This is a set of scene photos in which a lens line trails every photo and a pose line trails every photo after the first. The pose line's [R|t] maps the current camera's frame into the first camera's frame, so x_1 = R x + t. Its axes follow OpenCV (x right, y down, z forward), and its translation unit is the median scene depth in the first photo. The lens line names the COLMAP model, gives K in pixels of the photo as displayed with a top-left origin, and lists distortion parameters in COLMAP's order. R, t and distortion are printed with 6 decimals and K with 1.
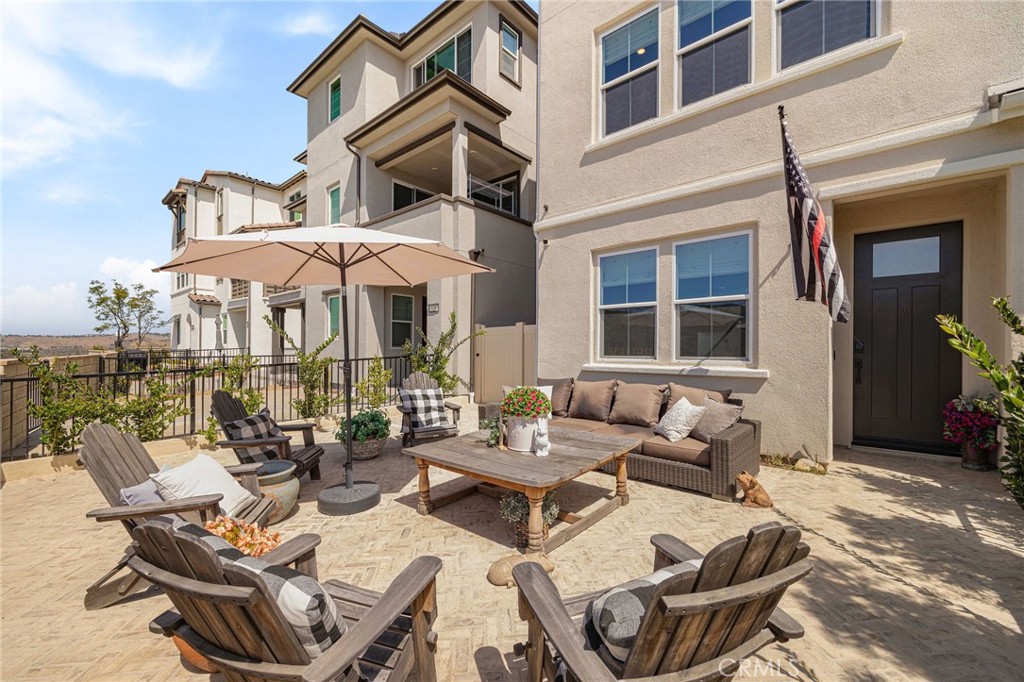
lens RADIAL K [[419.2, 0, 516.3], [0, 419.2, 345.3], [0, 0, 1]] dist [0.000204, 0.001083]
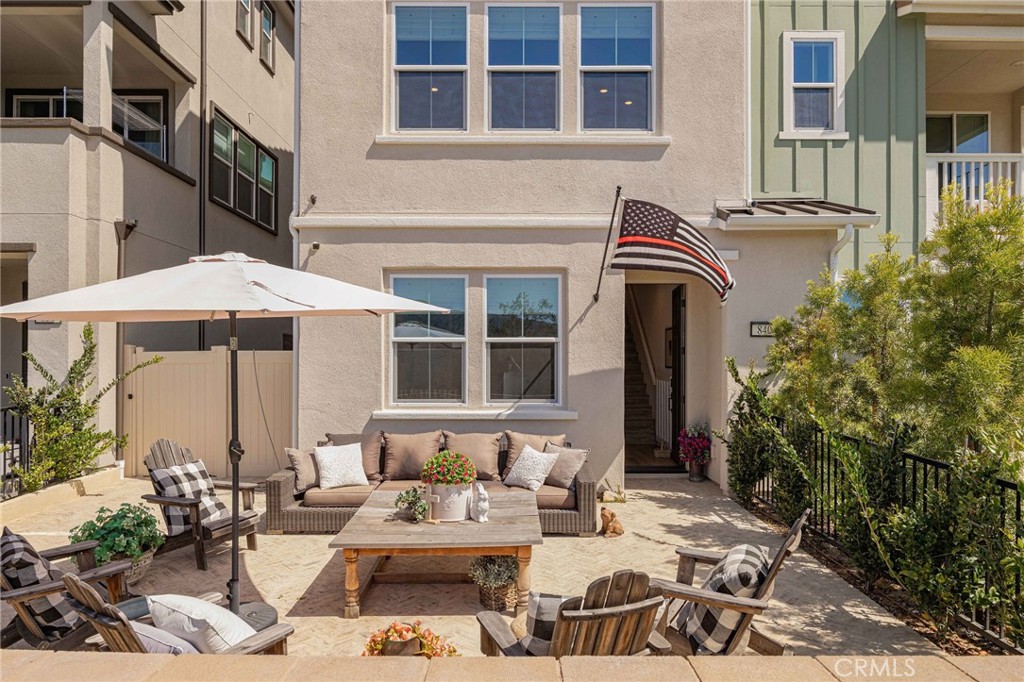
lens RADIAL K [[655.5, 0, 507.5], [0, 655.5, 346.3], [0, 0, 1]] dist [0.009445, 0.007095]
pose [[0.758372, 0.009144, 0.651758, -0.512033], [-0.004741, 0.999953, -0.008513, -0.075972], [-0.651805, 0.003366, 0.758379, -0.115881]]
